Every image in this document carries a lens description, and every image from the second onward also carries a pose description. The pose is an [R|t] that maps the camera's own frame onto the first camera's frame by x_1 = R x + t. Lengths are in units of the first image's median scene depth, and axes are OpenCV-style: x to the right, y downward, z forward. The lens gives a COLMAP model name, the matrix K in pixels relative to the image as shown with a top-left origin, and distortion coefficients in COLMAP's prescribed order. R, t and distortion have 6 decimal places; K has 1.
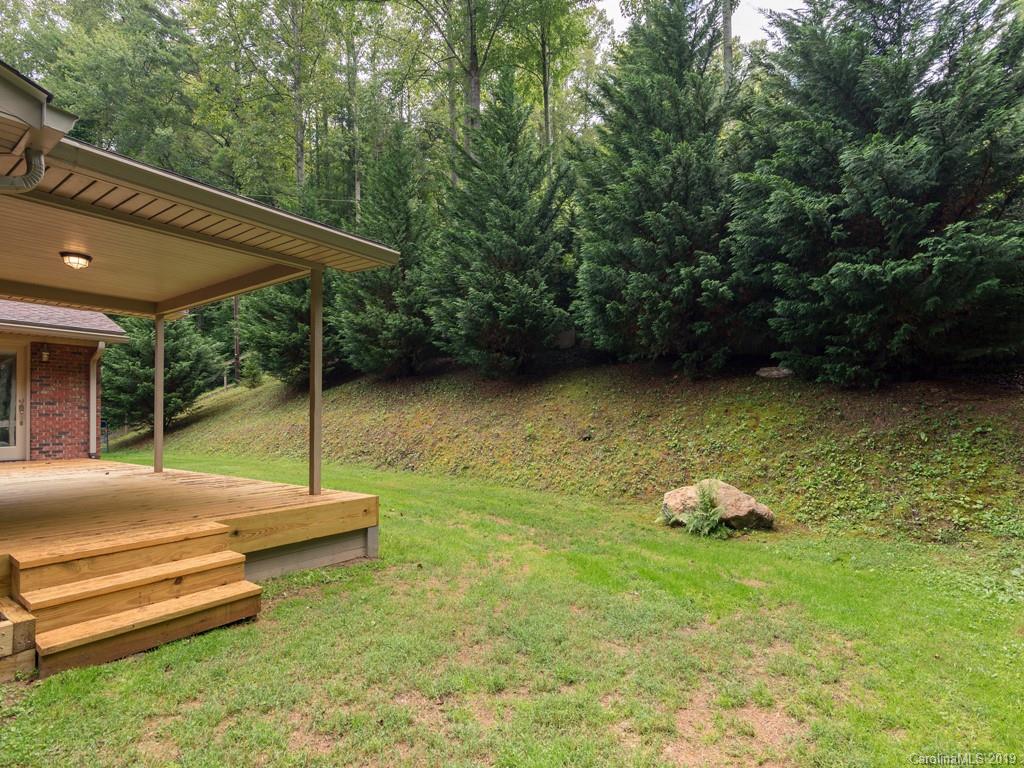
lens RADIAL K [[517.9, 0, 512.8], [0, 517.9, 411.9], [0, 0, 1]] dist [0.022768, -0.001401]
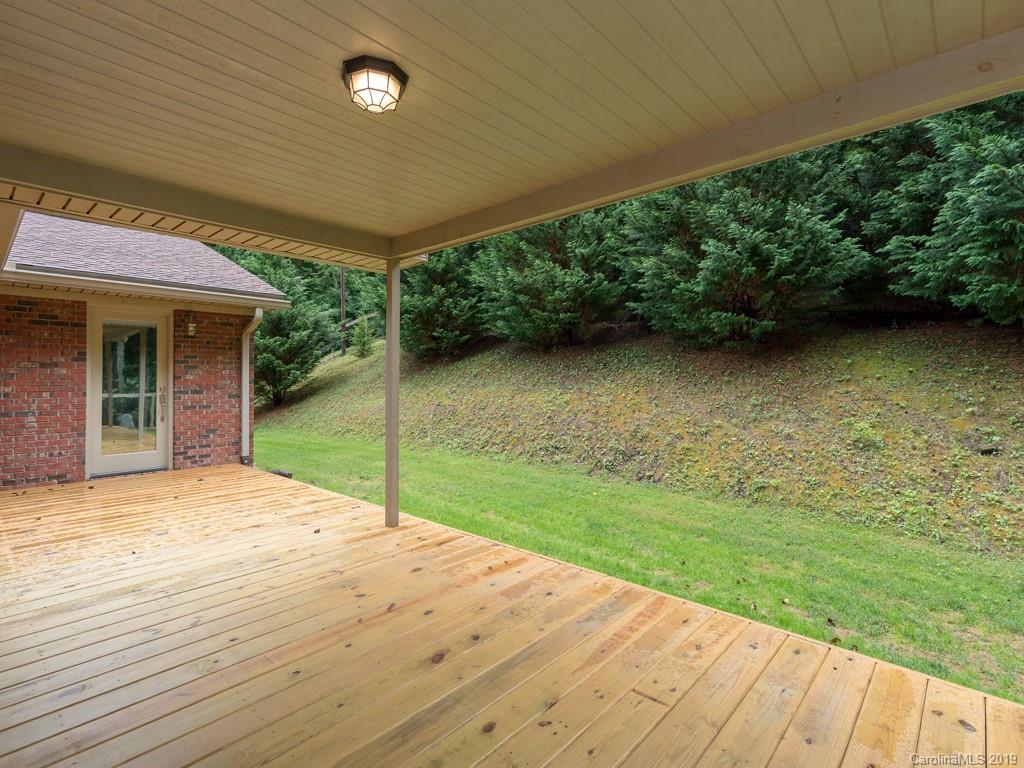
lens RADIAL K [[517.9, 0, 529.8], [0, 517.9, 376.2], [0, 0, 1]] dist [0.022768, -0.001401]
pose [[0.994713, 0.000019, -0.102695, -0.316054], [0.000052, 1.000000, 0.000685, -0.037019], [0.102695, -0.000687, 0.994713, 0.296104]]
